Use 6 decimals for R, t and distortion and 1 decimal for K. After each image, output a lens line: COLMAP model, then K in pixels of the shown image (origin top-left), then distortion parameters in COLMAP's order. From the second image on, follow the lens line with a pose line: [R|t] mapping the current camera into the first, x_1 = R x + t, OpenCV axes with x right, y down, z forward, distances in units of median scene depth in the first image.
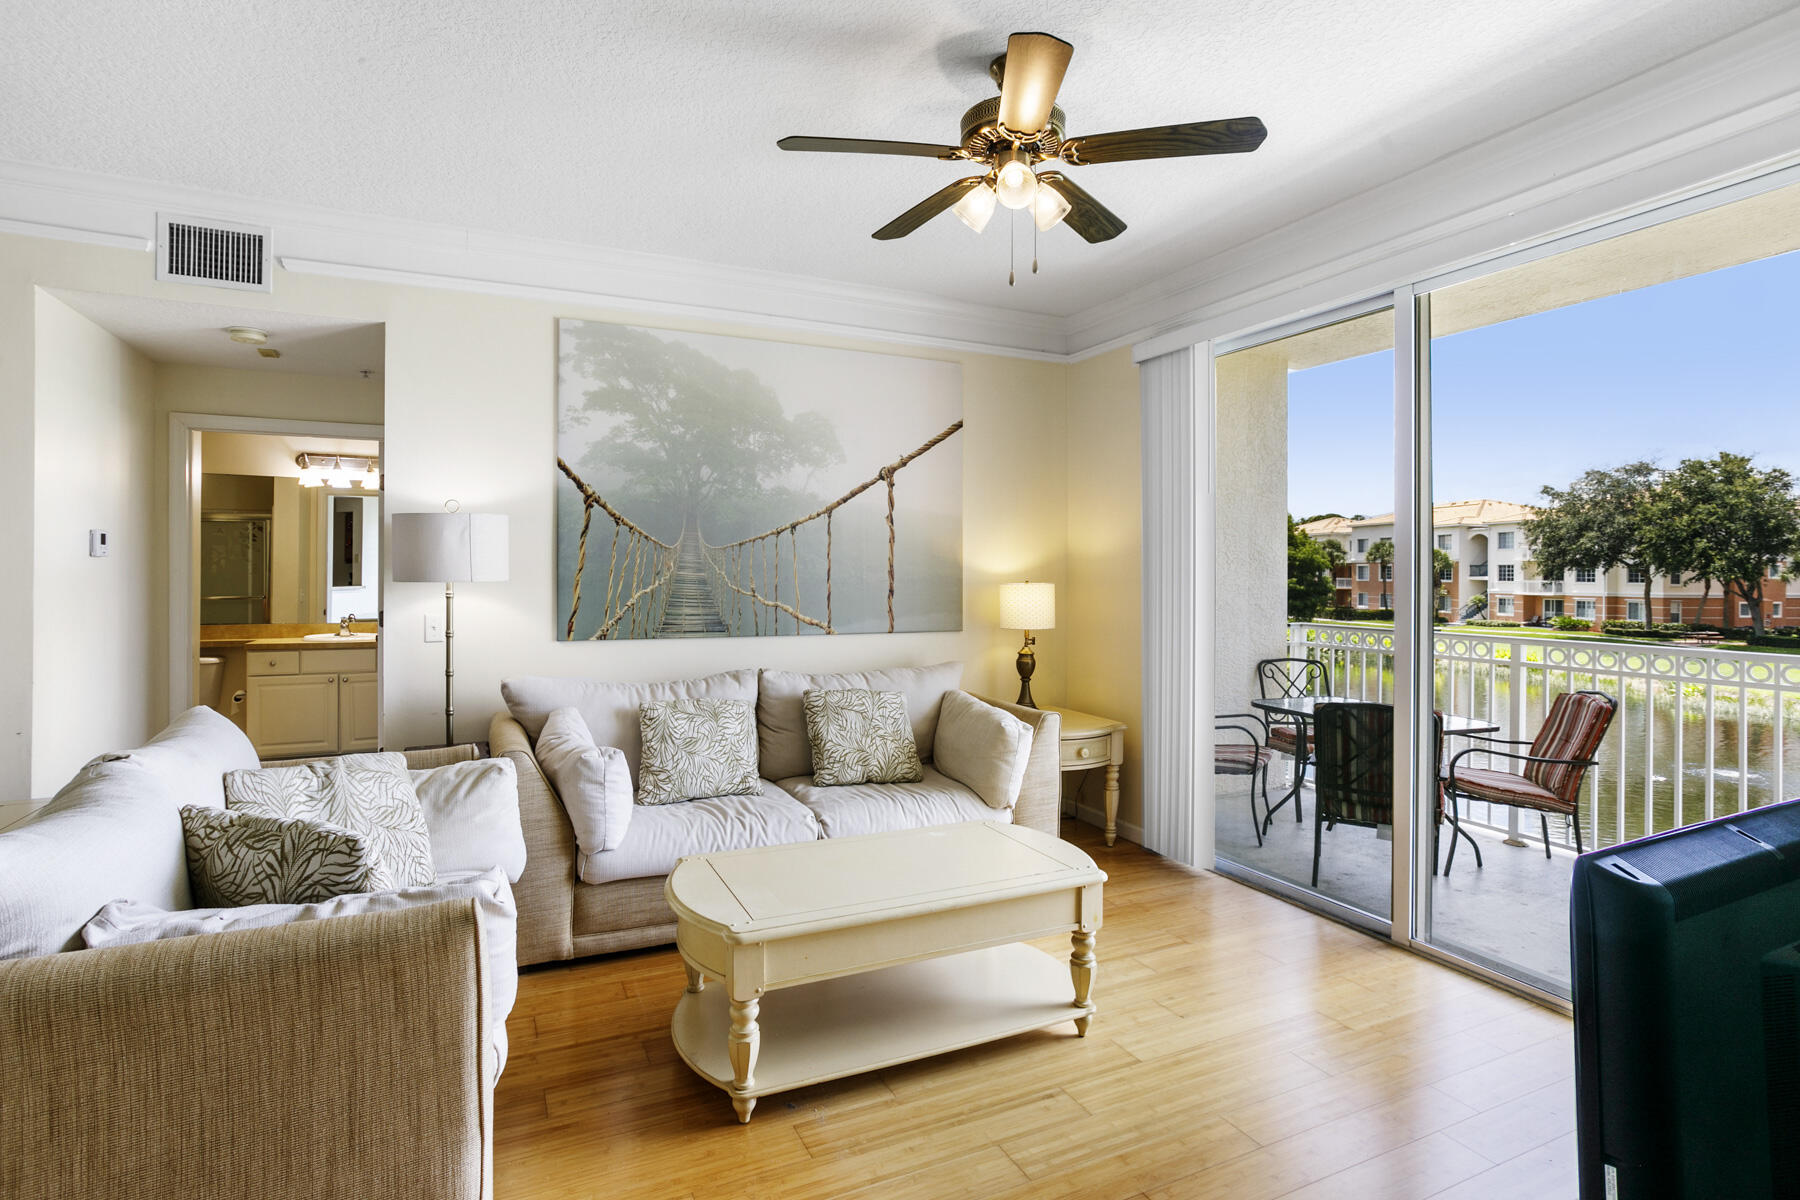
lens RADIAL K [[900.5, 0, 885.2], [0, 900.5, 572.2], [0, 0, 1]] dist [-0.054762, 0.034766]
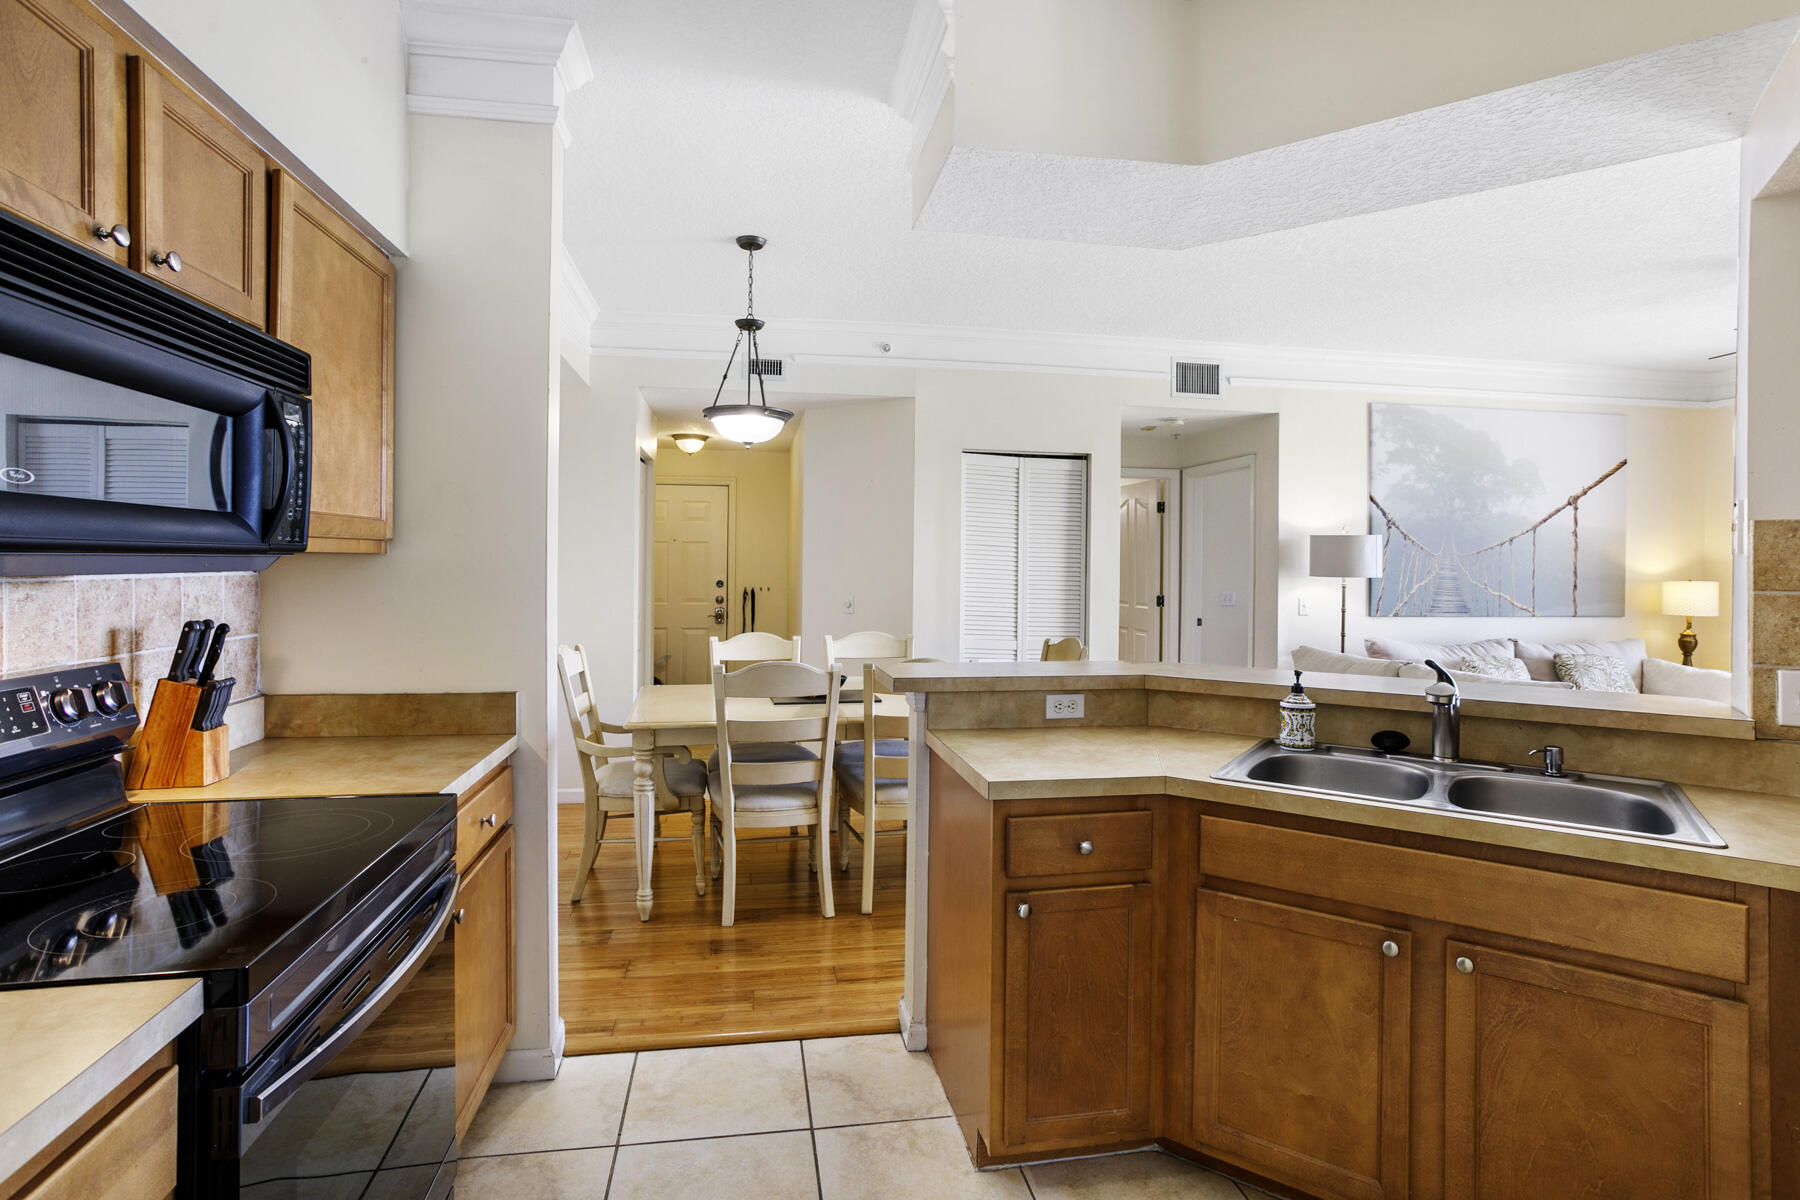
lens RADIAL K [[900.5, 0, 885.2], [0, 900.5, 572.2], [0, 0, 1]] dist [-0.054762, 0.034766]
pose [[0.964777, 0.003981, -0.263039, -0.726620], [-0.004124, 0.999991, 0.000009, 0.004434], [0.263036, 0.001076, 0.964785, -0.634205]]
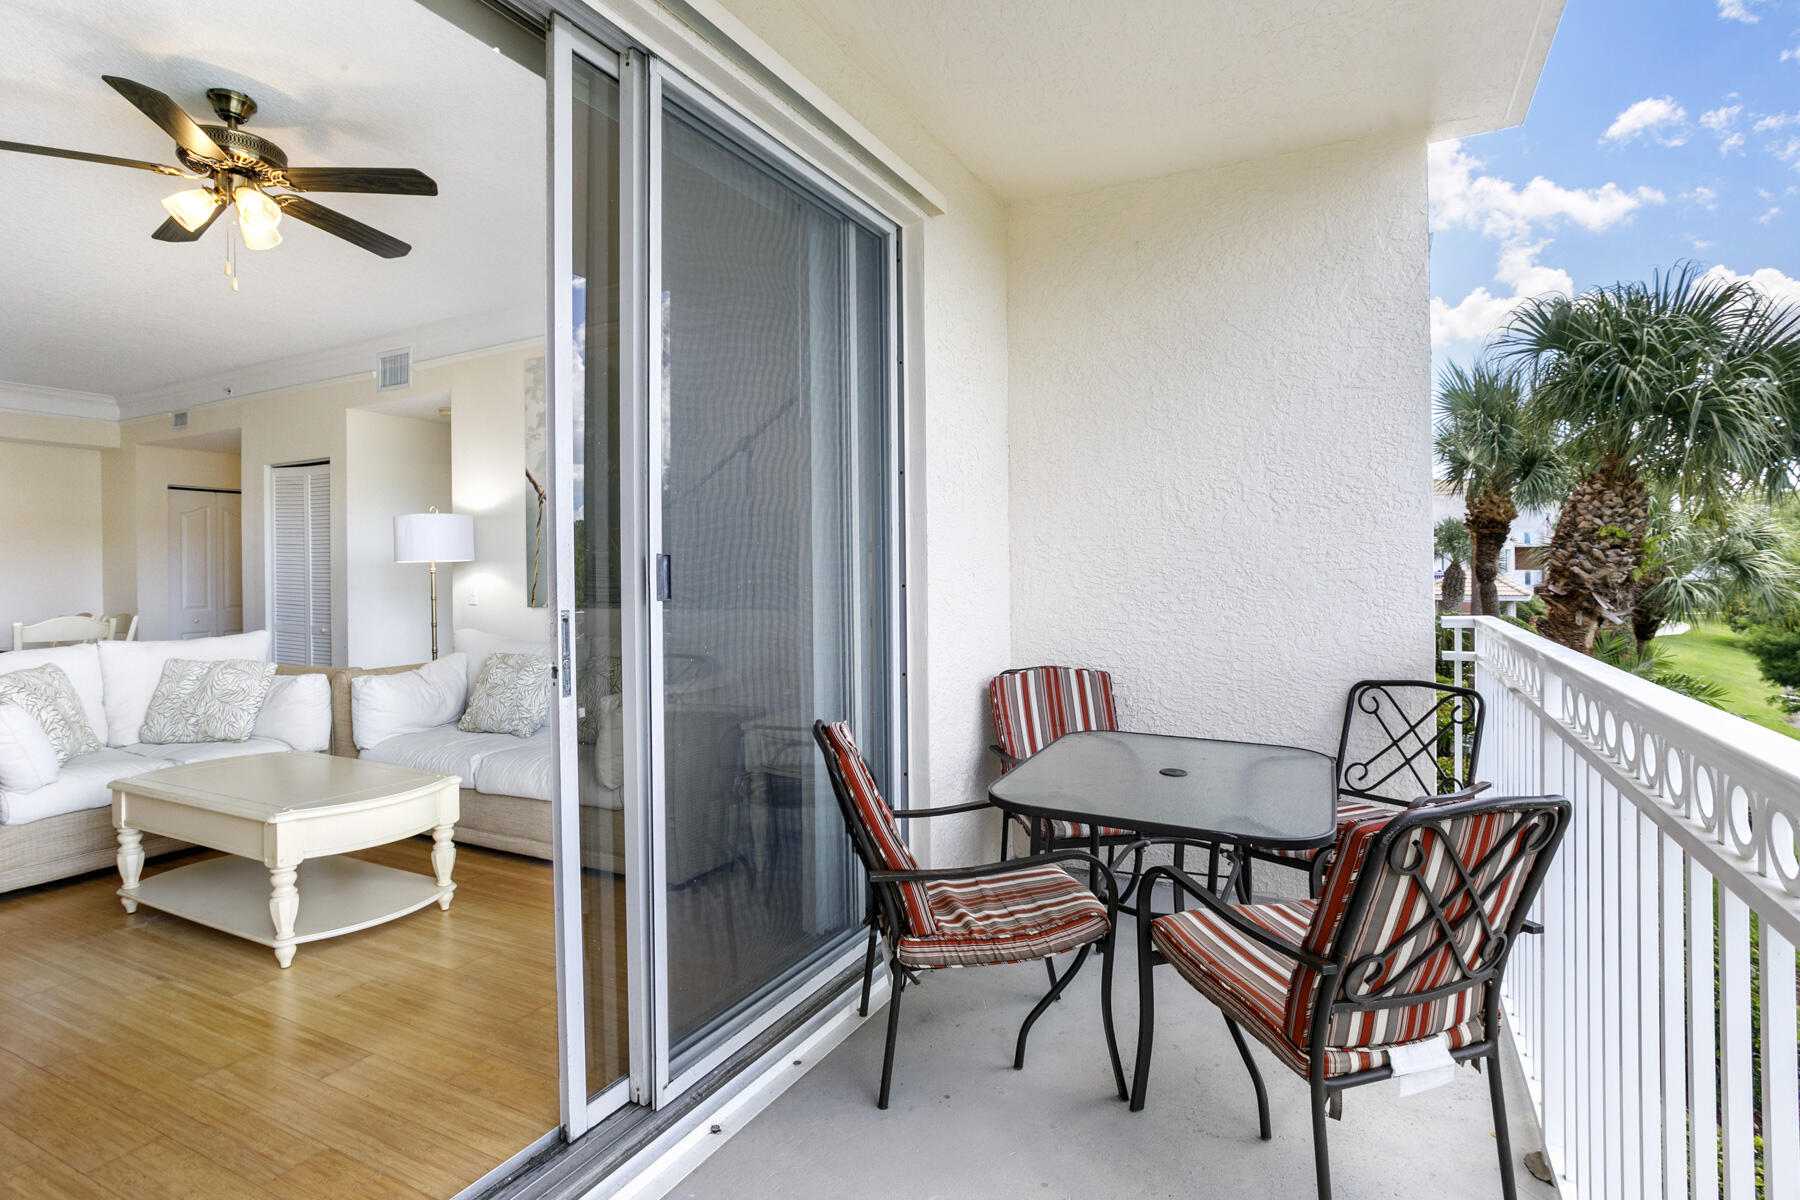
lens RADIAL K [[900.5, 0, 885.2], [0, 900.5, 572.2], [0, 0, 1]] dist [-0.054762, 0.034766]
pose [[0.612493, -0.016075, -0.790313, 0.944958], [0.014731, 0.999852, -0.008920, 0.043274], [0.790339, -0.006179, 0.612639, 0.583215]]
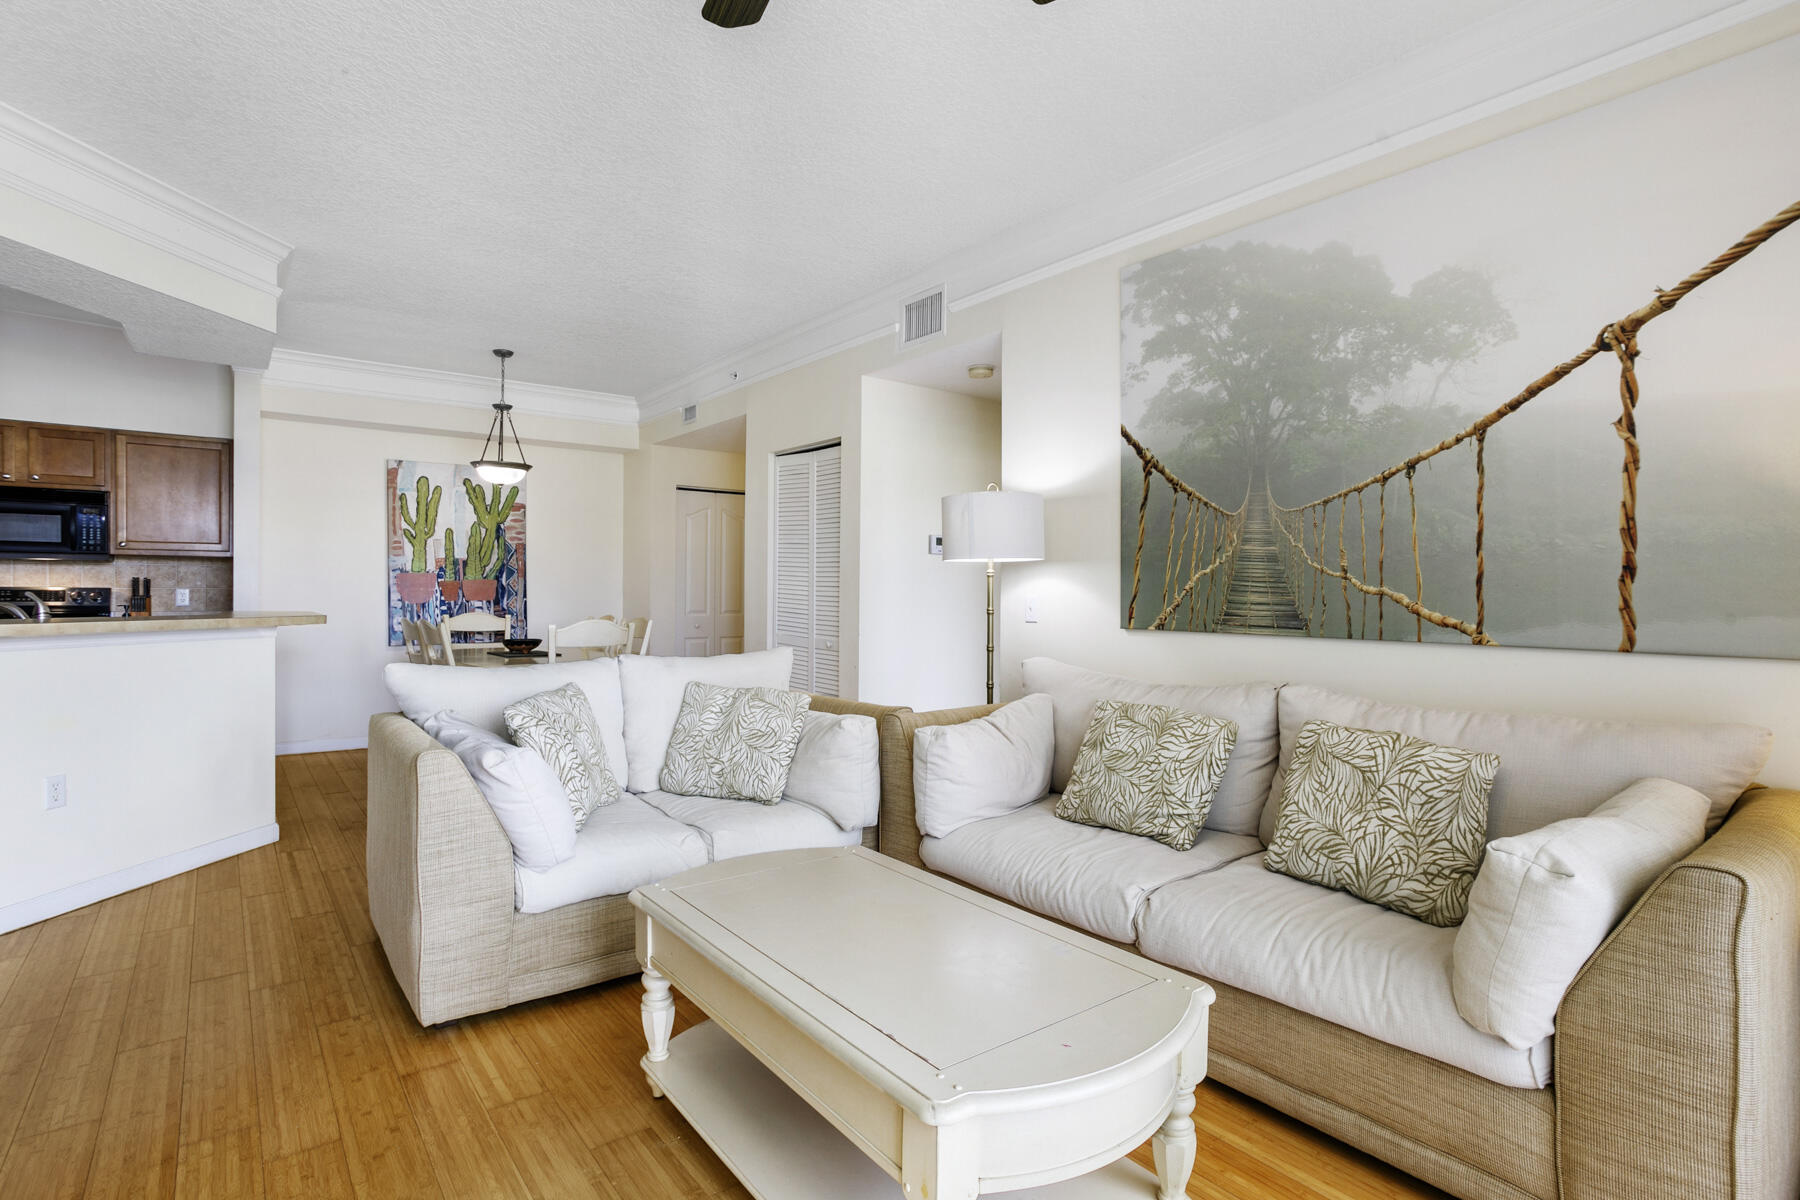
lens RADIAL K [[898.1, 0, 890.9], [0, 898.1, 597.7], [0, 0, 1]] dist [-0.050793, 0.034739]
pose [[0.223575, 0.003729, -0.974680, 0.435714], [-0.007775, 0.999968, 0.002043, 0.044076], [0.974656, 0.007122, 0.223597, 0.546979]]
